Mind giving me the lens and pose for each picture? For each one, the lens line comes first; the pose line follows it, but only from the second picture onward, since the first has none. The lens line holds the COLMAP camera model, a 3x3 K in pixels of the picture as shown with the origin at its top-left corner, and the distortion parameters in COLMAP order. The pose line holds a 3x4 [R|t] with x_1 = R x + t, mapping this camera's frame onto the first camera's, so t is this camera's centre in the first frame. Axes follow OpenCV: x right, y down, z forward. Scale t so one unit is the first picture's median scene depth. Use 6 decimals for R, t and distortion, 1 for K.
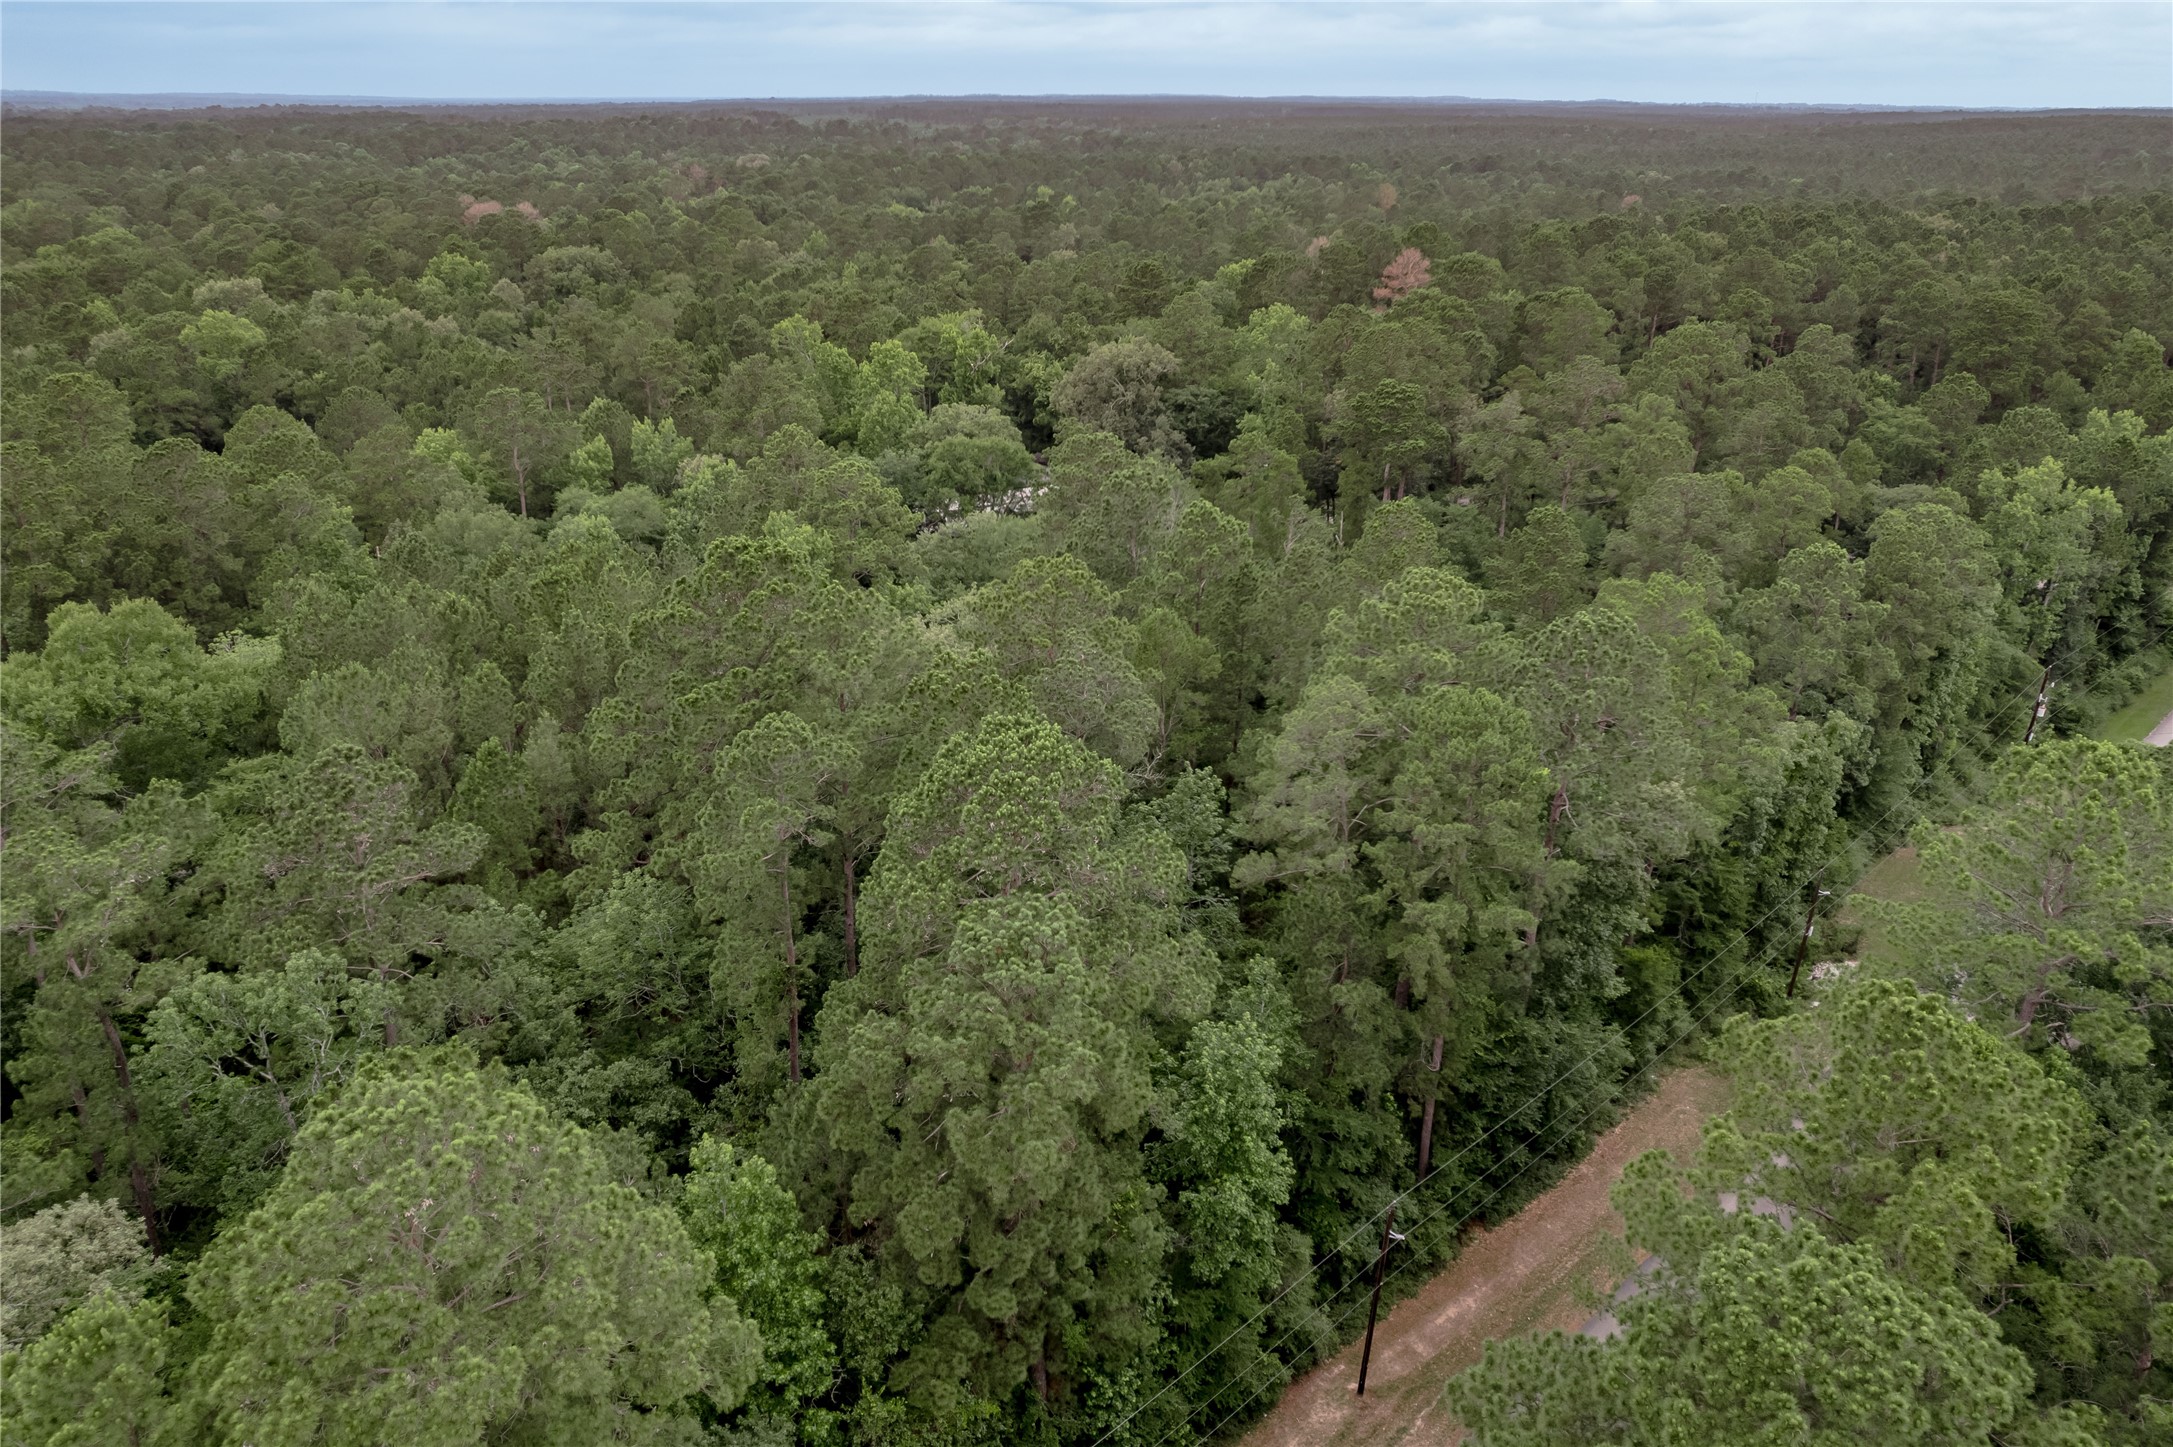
lens RADIAL K [[1458.3, 0, 1080.5], [0, 1458.3, 720.5], [0, 0, 1]] dist [-0.096544, 0.091638]
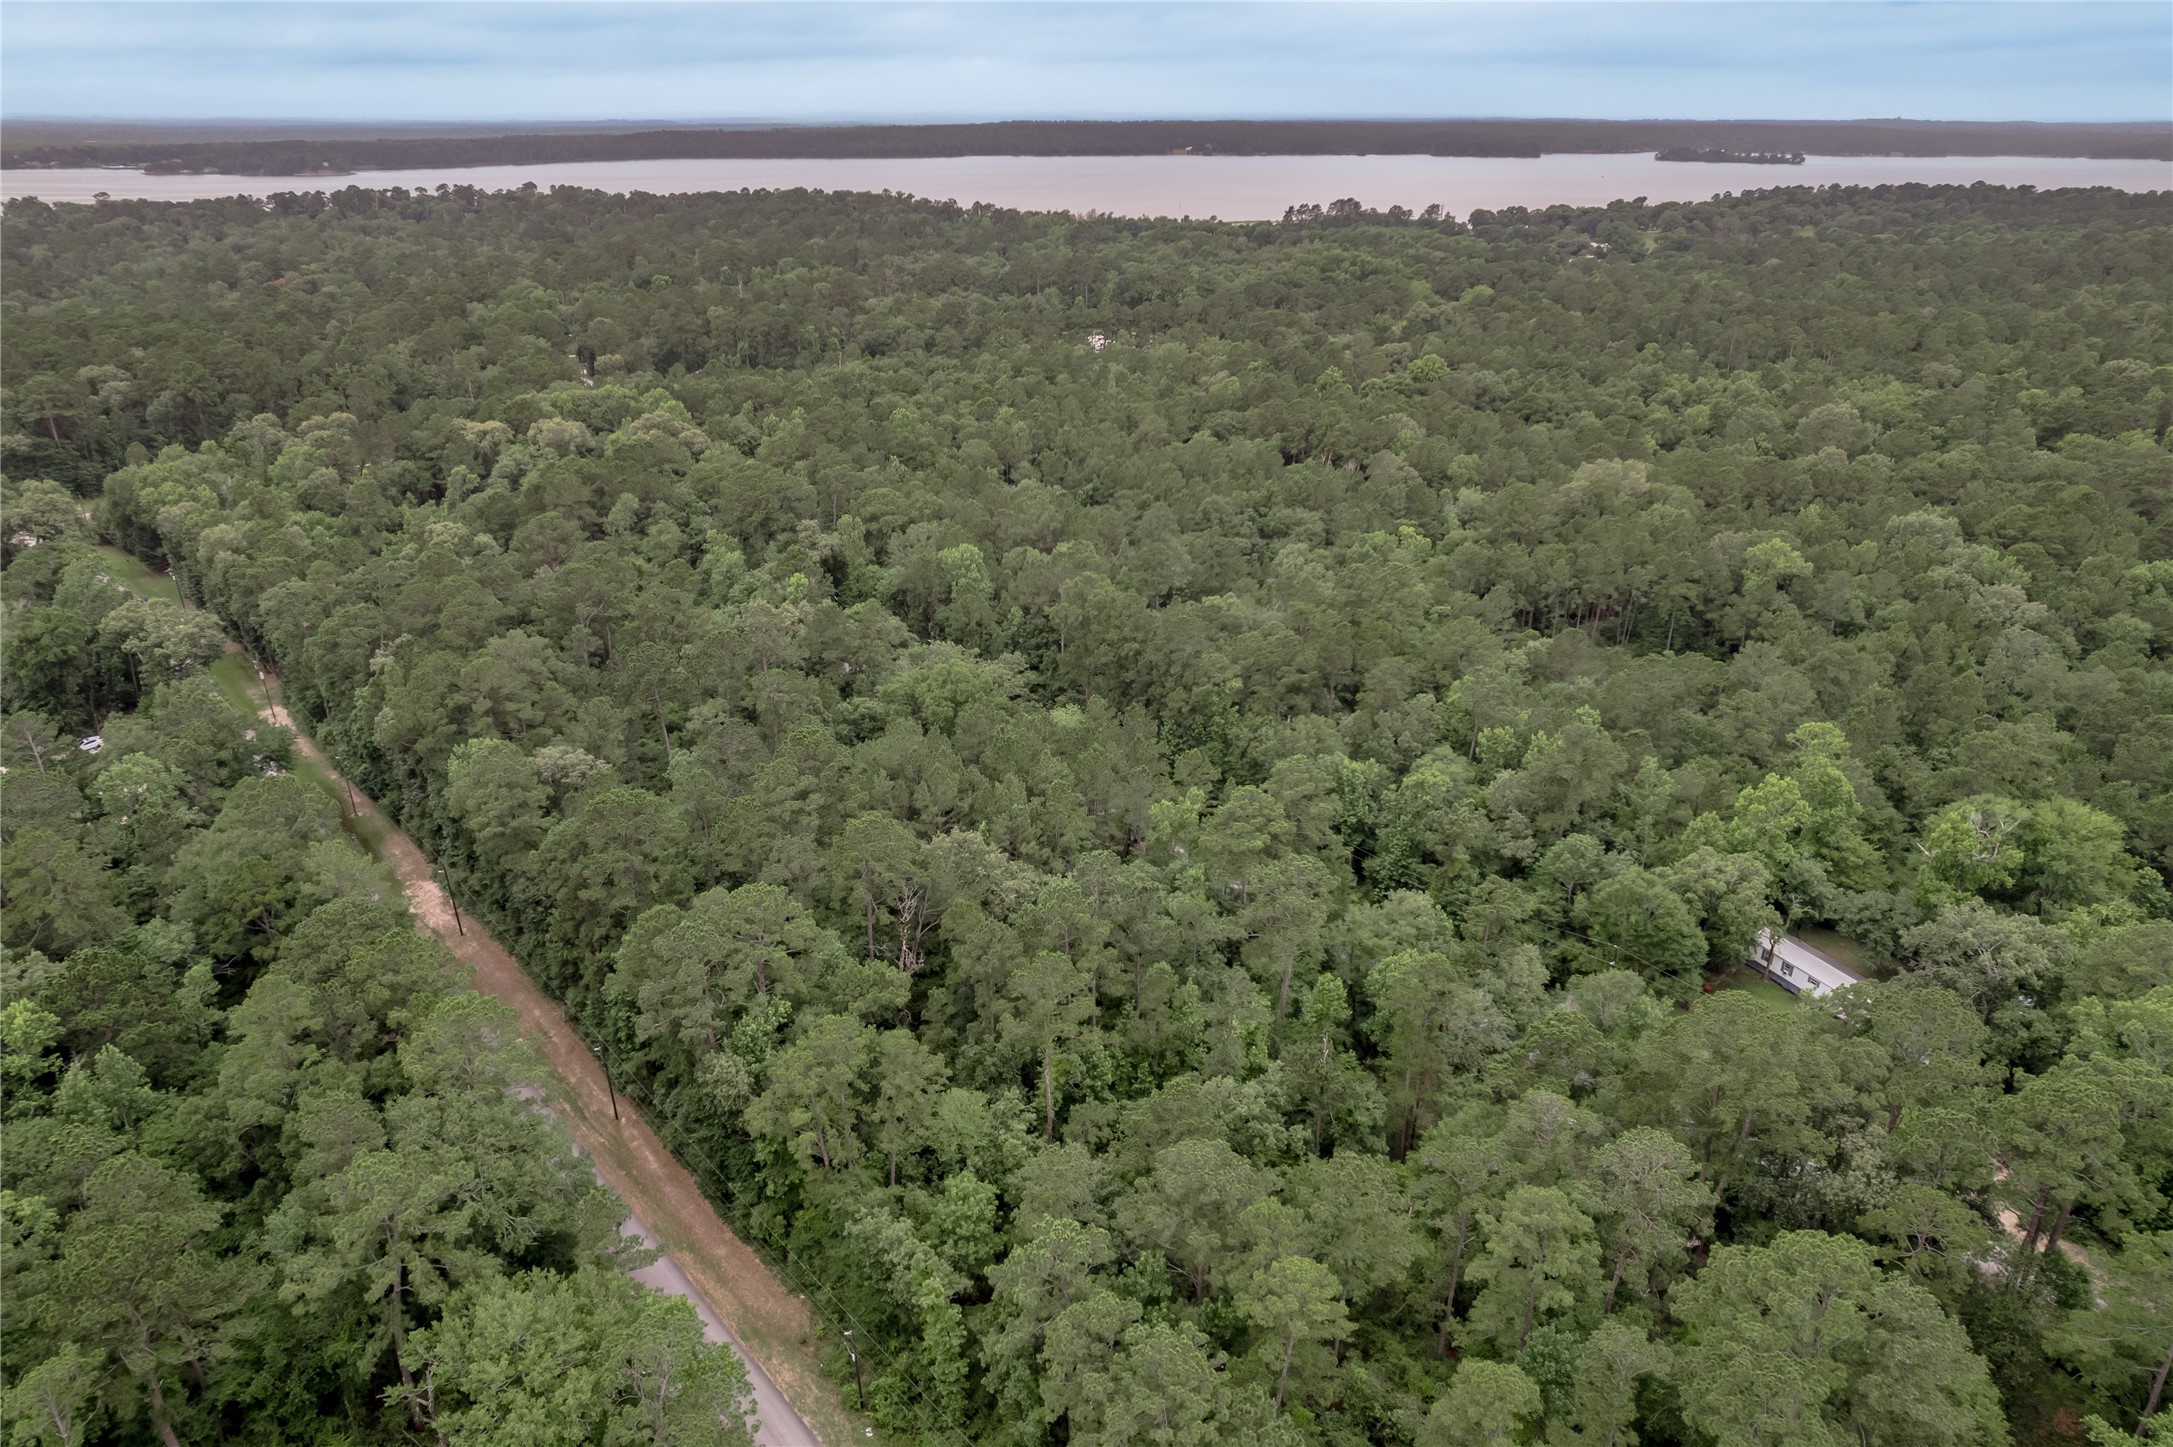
lens RADIAL K [[1400.5, 0, 1087.0], [0, 1400.5, 719.6], [0, 0, 1]] dist [-0.080562, 0.074794]
pose [[-0.017257, 0.397016, -0.917650, 0.887661], [-0.402904, 0.837211, 0.369791, -0.551596], [0.915080, 0.376106, 0.145512, 0.496545]]
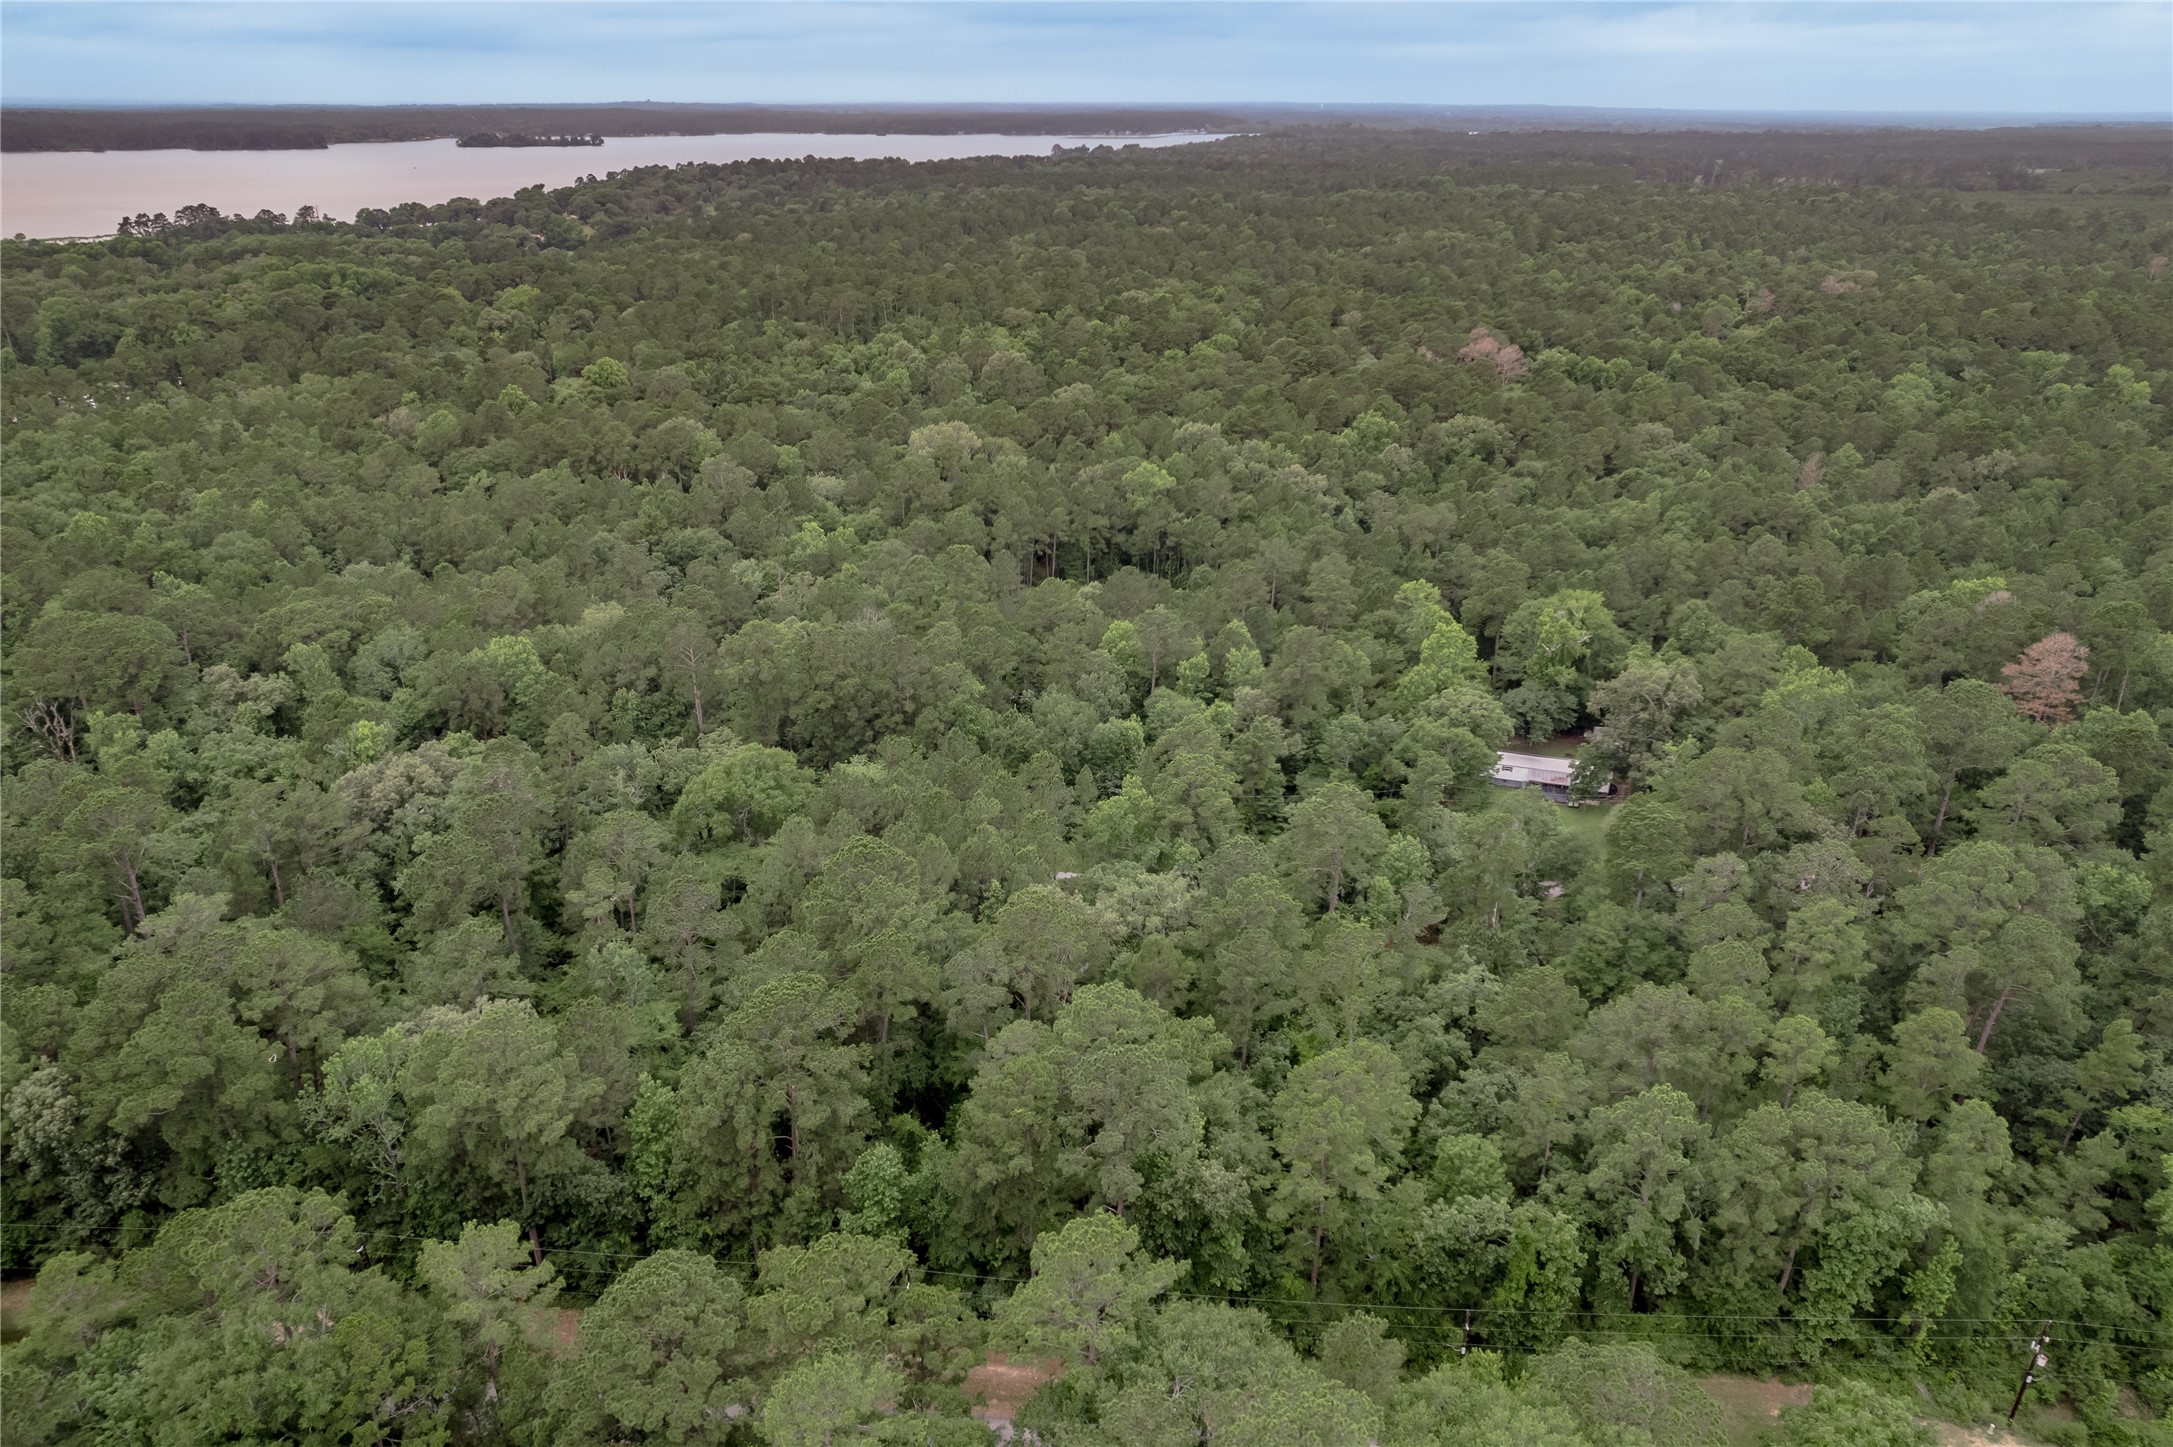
lens RADIAL K [[1421.9, 0, 1086.5], [0, 1421.9, 723.5], [0, 0, 1]] dist [-0.081026, 0.076272]
pose [[0.696731, 0.288575, -0.656727, 0.588008], [-0.288586, 0.950918, 0.111682, -0.274268], [0.656722, 0.111710, 0.745813, -0.153879]]
